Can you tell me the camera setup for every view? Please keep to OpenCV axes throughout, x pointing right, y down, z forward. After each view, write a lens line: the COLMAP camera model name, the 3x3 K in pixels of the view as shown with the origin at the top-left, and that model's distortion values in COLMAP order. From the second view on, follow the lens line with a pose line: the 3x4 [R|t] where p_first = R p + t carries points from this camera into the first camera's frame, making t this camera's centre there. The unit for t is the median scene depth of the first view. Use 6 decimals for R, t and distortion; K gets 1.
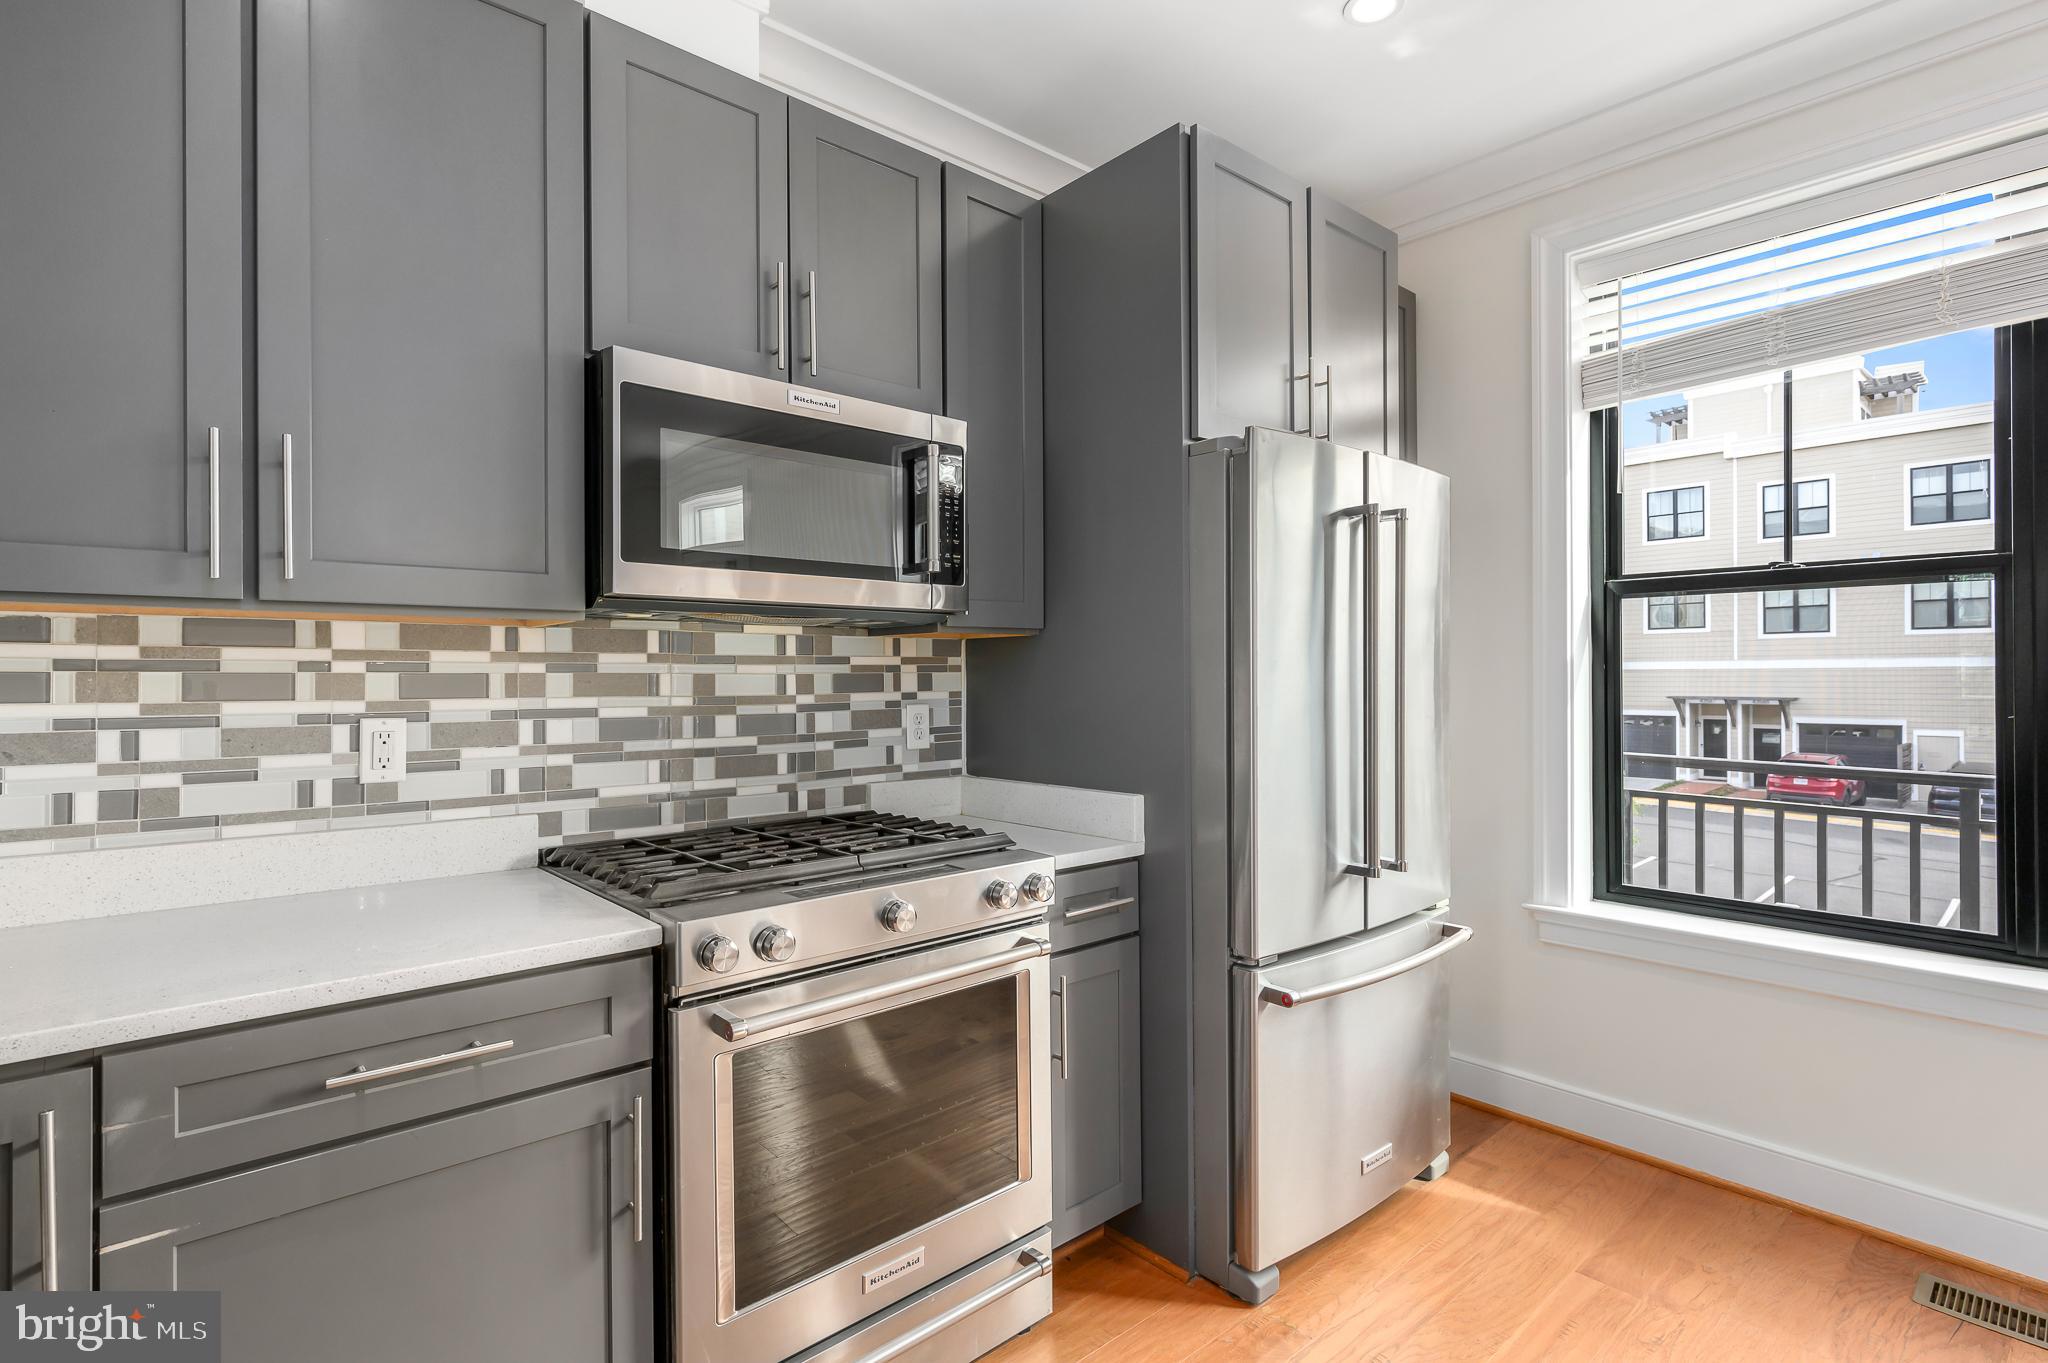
lens RADIAL K [[997.7, 0, 1026.4], [0, 997.7, 672.9], [0, 0, 1]] dist [-0.002071, 0.000052]
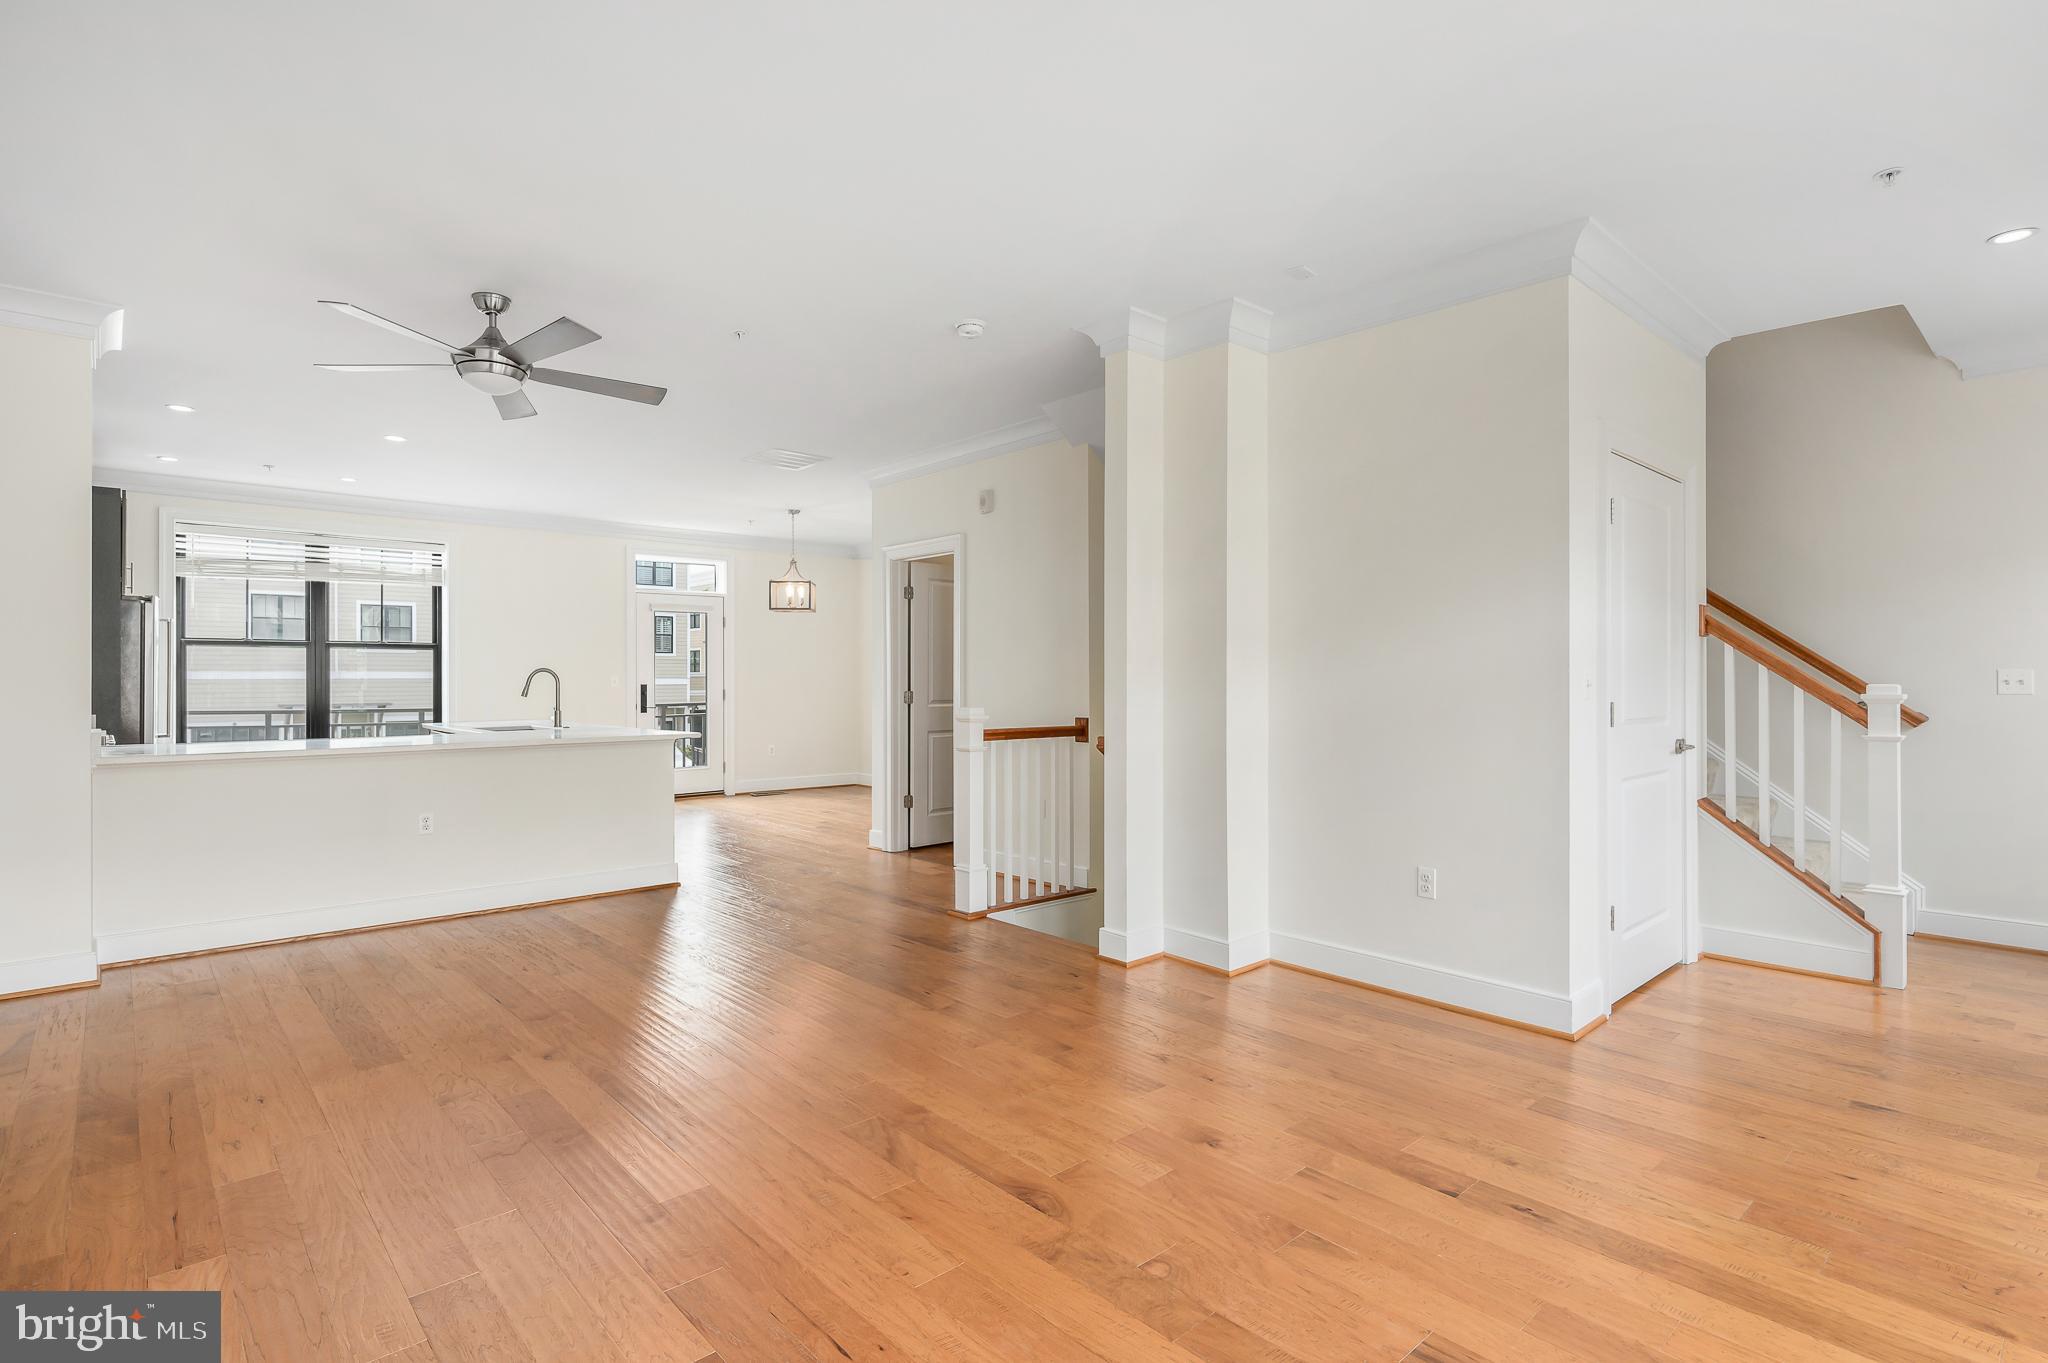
lens RADIAL K [[997.7, 0, 1026.4], [0, 997.7, 672.9], [0, 0, 1]] dist [-0.002071, 0.000052]
pose [[-0.013945, 0.007872, 0.999872, -2.700433], [-0.002341, 0.999966, -0.007905, 0.018910], [-0.999900, -0.002451, -0.013926, -1.591503]]
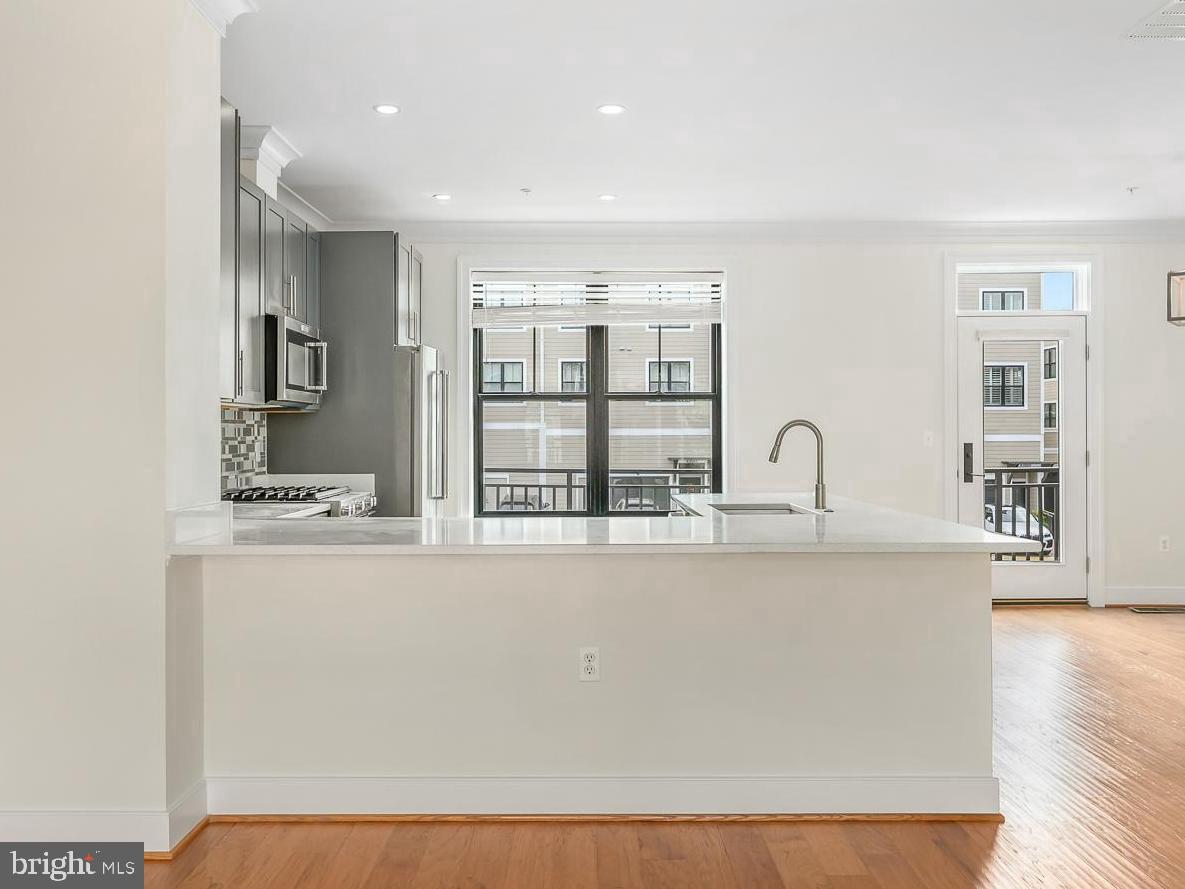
lens RADIAL K [[1025.5, 0, 592.4], [0, 1025.5, 437.9], [0, 0, 1]] dist [0.021129, 0.001762]
pose [[0.663719, -0.000346, 0.747982, -1.521789], [-0.002825, 0.999992, 0.002969, 0.015729], [-0.747976, -0.004084, 0.663713, -1.245738]]
